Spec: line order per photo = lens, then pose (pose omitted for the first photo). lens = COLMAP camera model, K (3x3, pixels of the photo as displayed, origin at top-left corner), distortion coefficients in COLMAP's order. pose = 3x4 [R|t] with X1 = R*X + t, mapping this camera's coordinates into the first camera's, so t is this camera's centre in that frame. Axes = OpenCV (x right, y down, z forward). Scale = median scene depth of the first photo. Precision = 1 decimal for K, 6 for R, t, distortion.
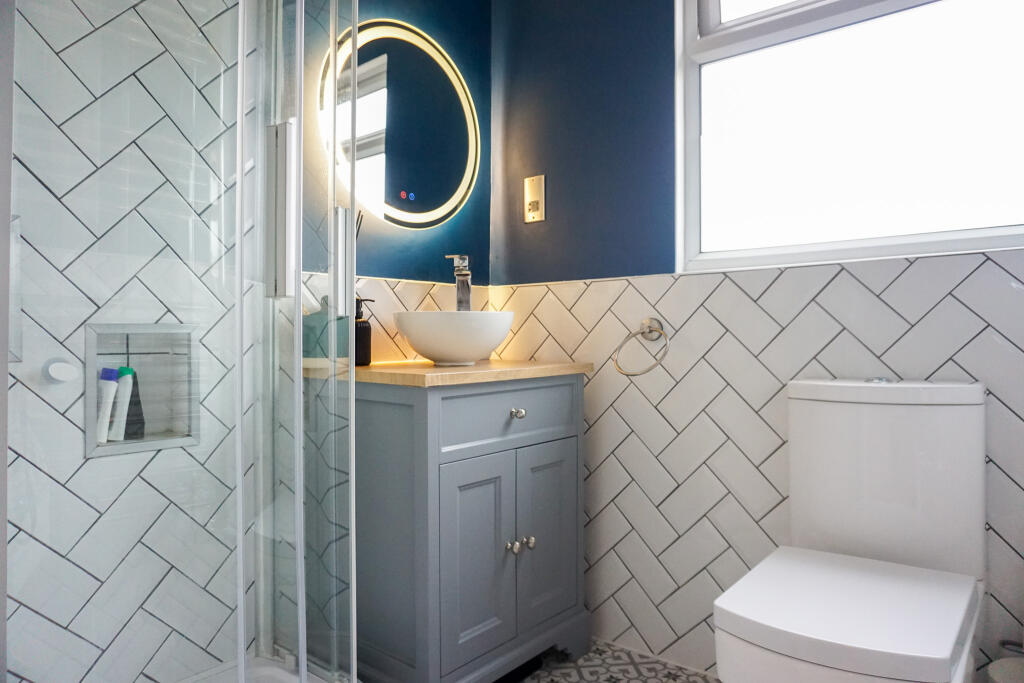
lens RADIAL K [[686.2, 0, 513.5], [0, 686.2, 341.6], [0, 0, 1]] dist [-0.041183, 0.024071]
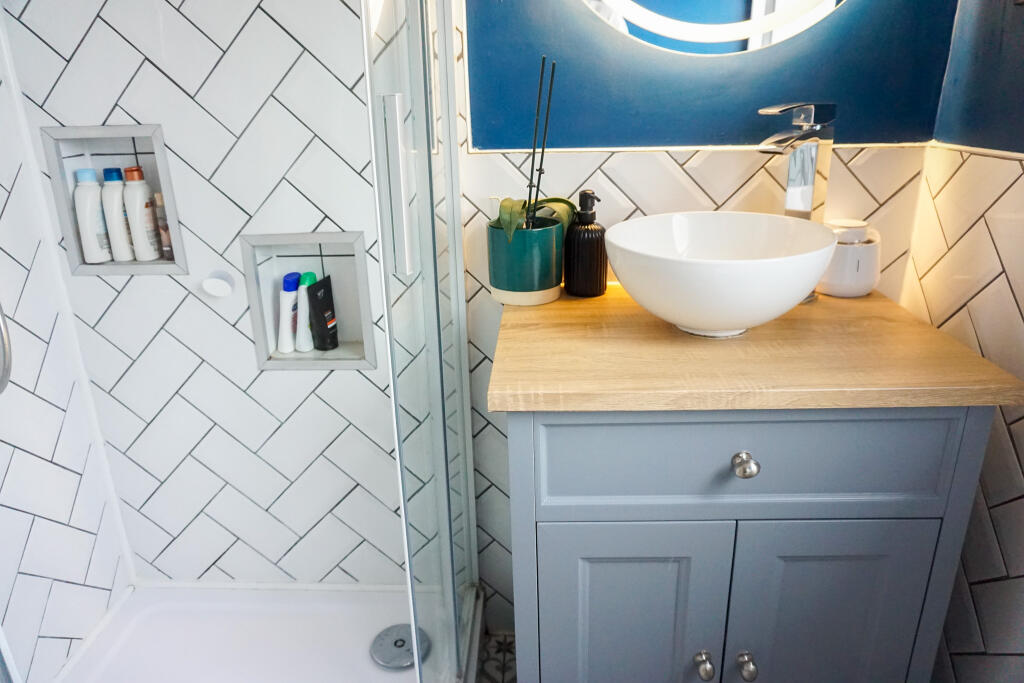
lens RADIAL K [[686.2, 0, 510.4], [0, 686.2, 335.8], [0, 0, 1]] dist [-0.041183, 0.024071]
pose [[0.601233, 0.258938, -0.755956, 0.295502], [0.016637, 0.941779, 0.335820, -0.182544], [0.798901, -0.214483, 0.561921, 0.669011]]
